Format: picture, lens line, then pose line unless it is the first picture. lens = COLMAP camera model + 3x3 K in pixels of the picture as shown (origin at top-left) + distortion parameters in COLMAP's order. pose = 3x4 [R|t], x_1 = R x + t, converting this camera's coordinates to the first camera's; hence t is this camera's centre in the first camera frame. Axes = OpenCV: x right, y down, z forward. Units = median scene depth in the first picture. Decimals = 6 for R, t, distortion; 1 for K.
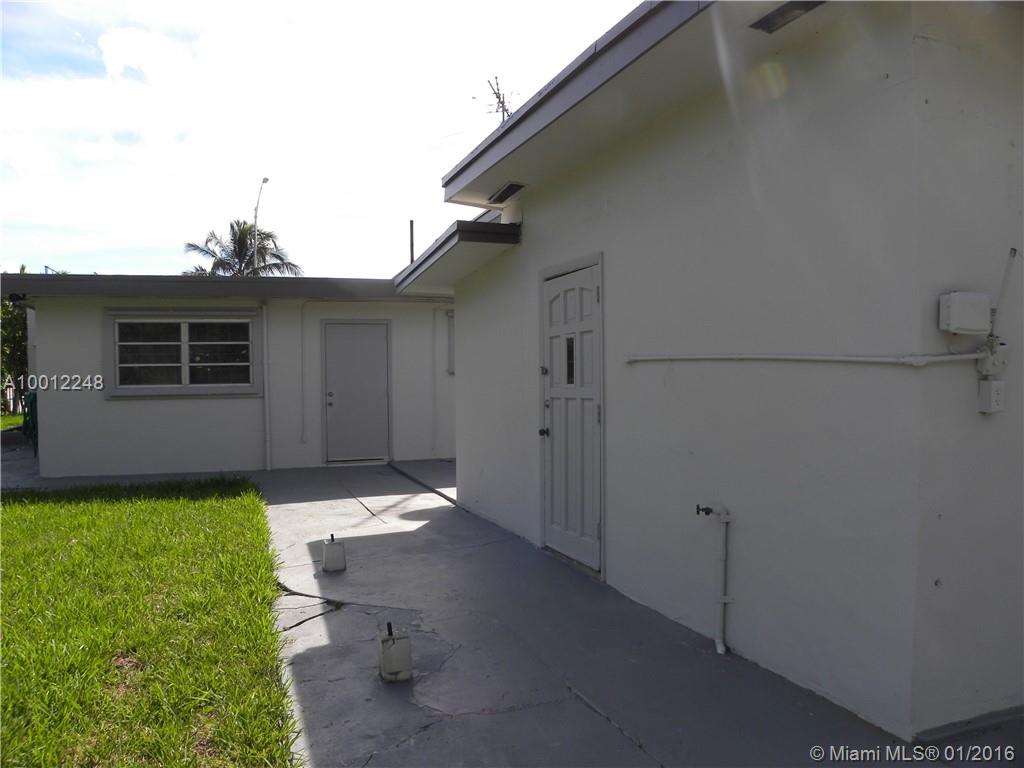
lens RADIAL K [[764.5, 0, 510.9], [0, 764.5, 384.8], [0, 0, 1]] dist [-0.150941, 0.080499]
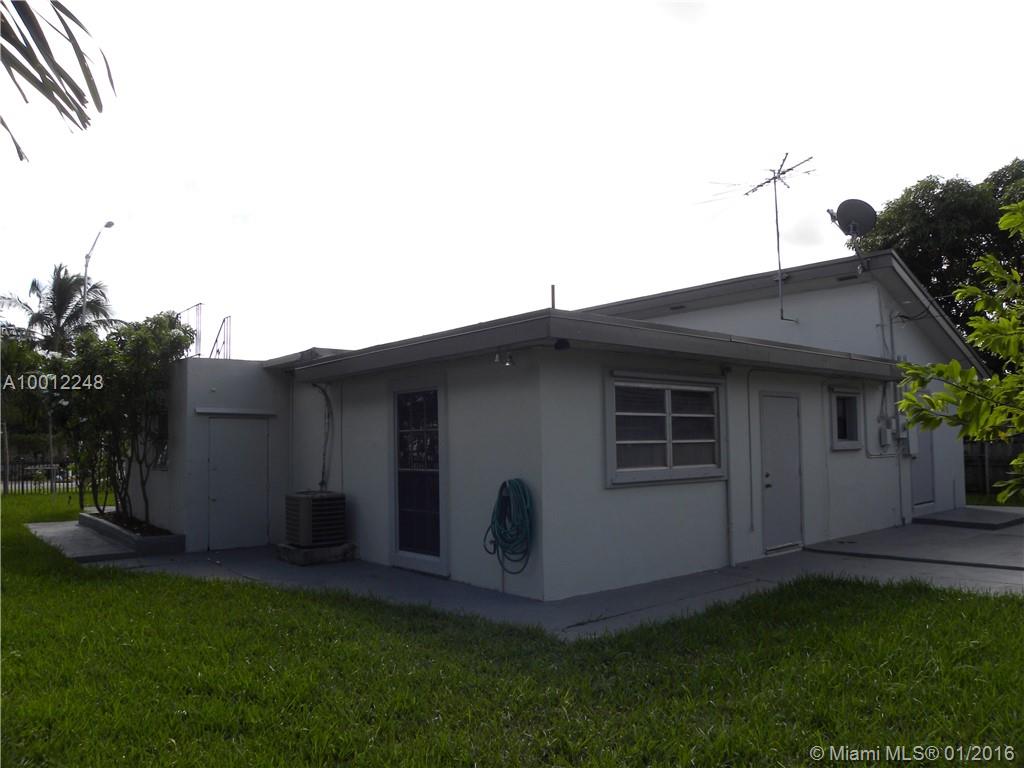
lens RADIAL K [[764.5, 0, 512.7], [0, 764.5, 381.8], [0, 0, 1]] dist [-0.150941, 0.080499]
pose [[0.934396, 0.029896, 0.354979, -0.864468], [0.007466, 0.994610, -0.103417, -0.007573], [-0.356158, 0.099283, 0.929137, 0.290842]]
